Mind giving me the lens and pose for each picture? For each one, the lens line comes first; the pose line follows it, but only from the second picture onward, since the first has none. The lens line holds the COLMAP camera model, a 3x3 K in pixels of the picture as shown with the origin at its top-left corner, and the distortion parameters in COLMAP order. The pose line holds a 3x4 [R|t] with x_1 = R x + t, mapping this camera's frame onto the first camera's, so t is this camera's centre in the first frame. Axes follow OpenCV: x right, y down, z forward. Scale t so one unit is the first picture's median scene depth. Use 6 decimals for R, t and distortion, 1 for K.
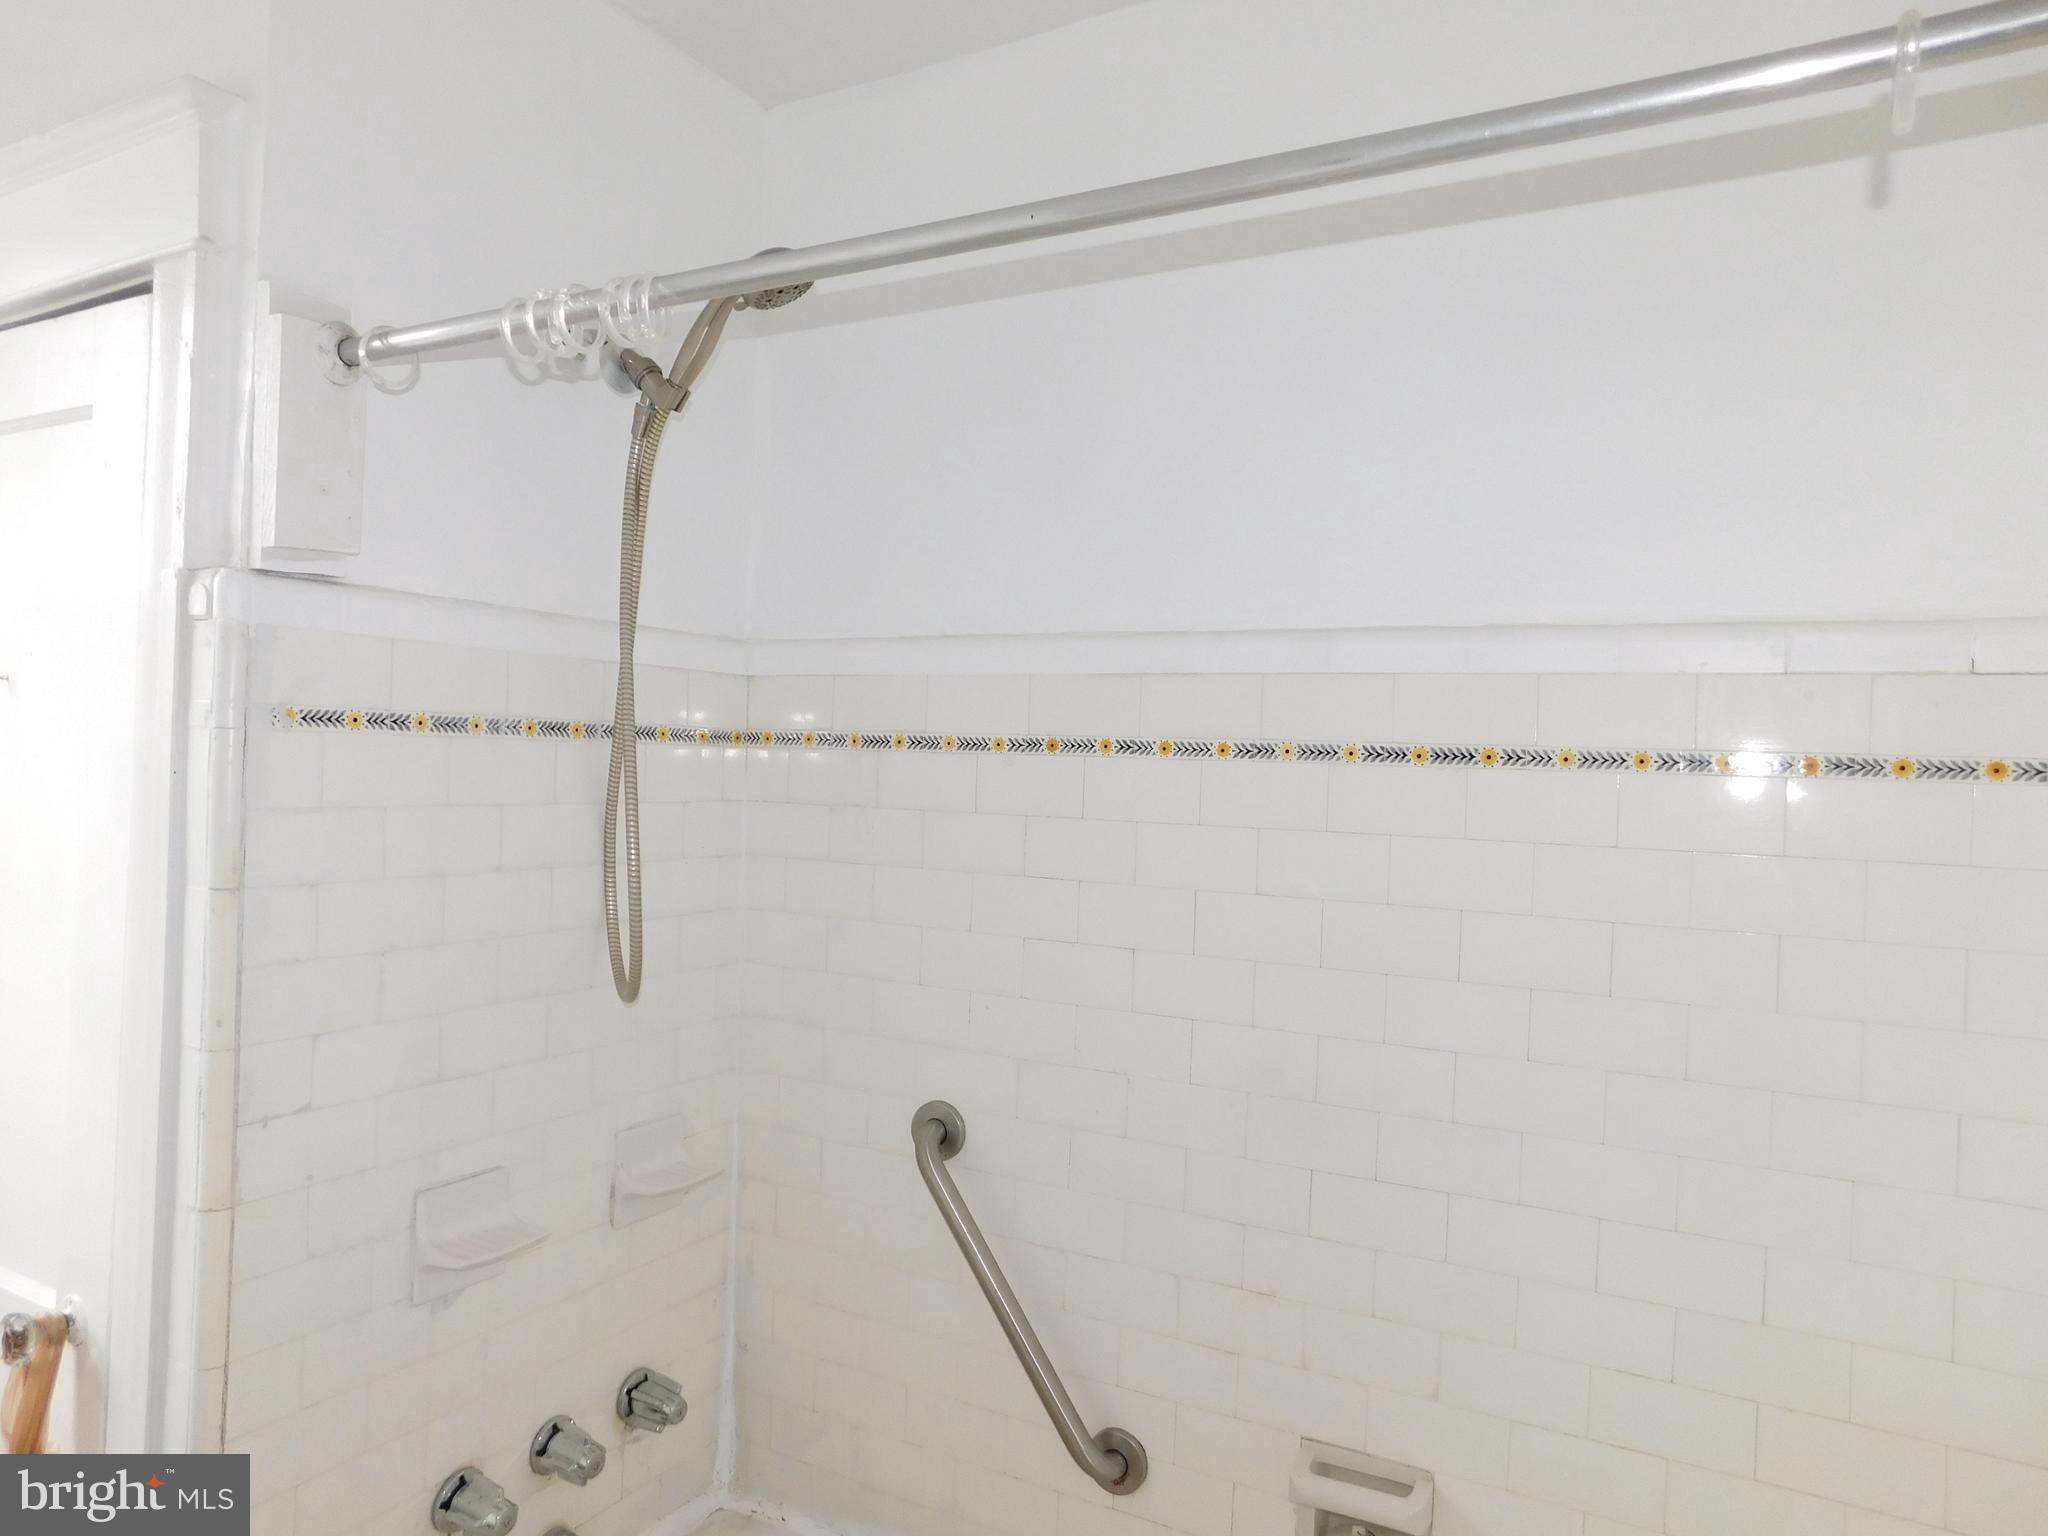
lens RADIAL K [[1361.6, 0, 1040.4], [0, 1361.6, 772.6], [0, 0, 1]] dist [-0.071063, 0.057190]
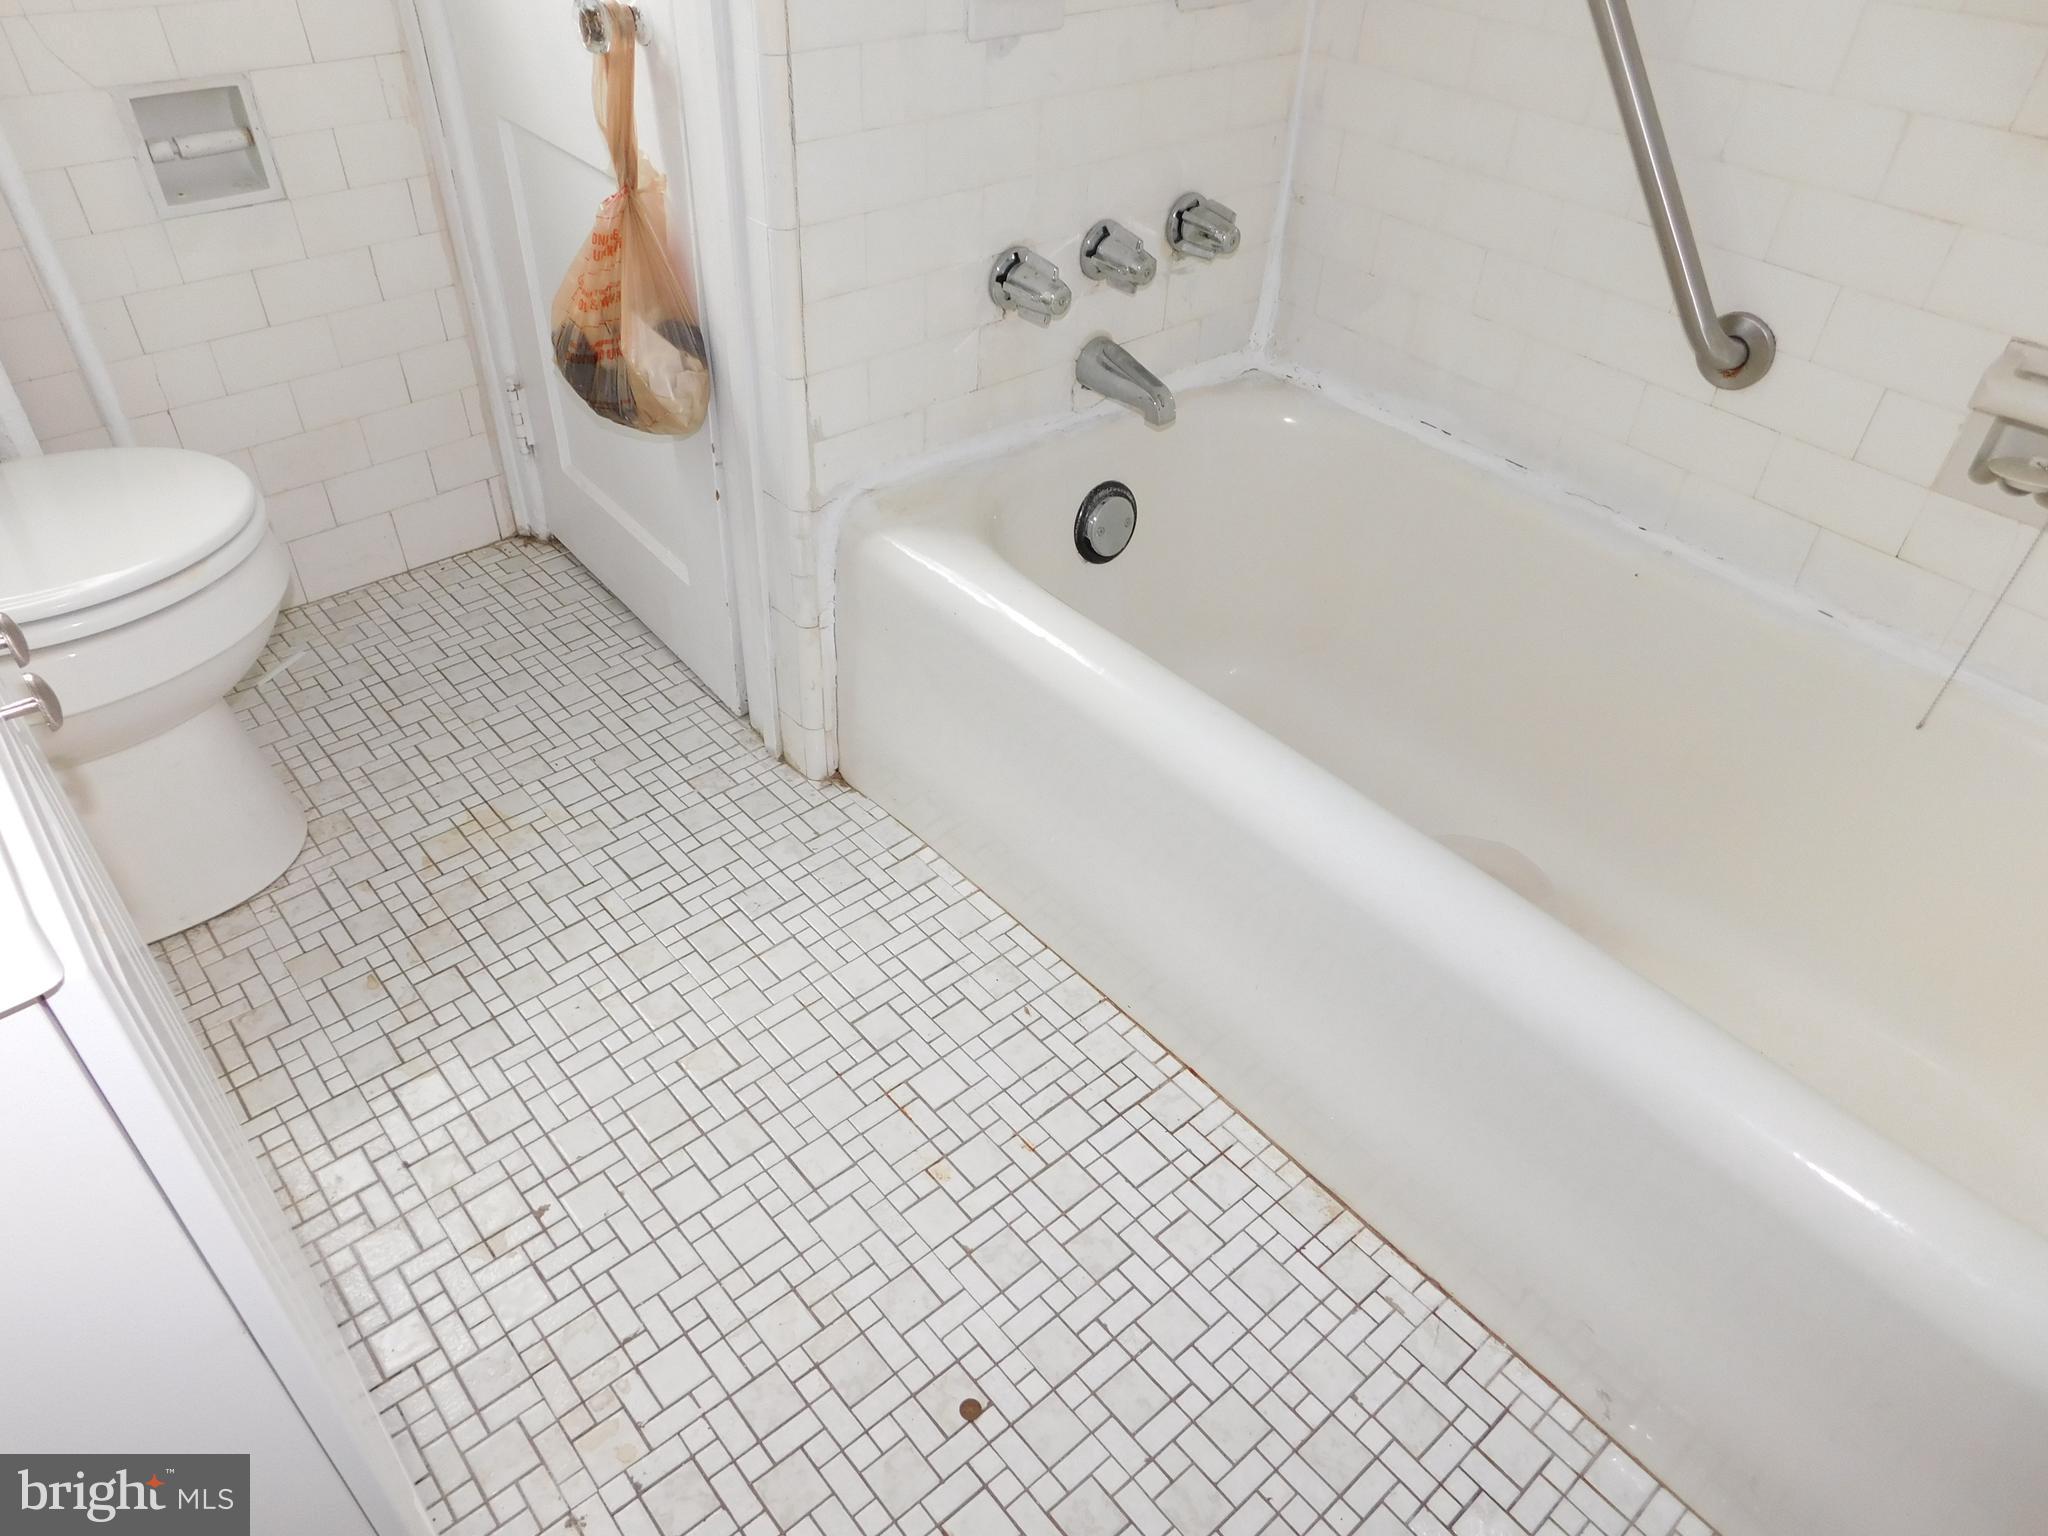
lens RADIAL K [[1361.6, 0, 1034.2], [0, 1361.6, 780.4], [0, 0, 1]] dist [-0.071063, 0.057190]
pose [[0.938291, 0.222524, -0.264750, -0.071599], [-0.005702, 0.775363, 0.631490, 0.184036], [0.345799, -0.591012, 0.728785, 0.066996]]
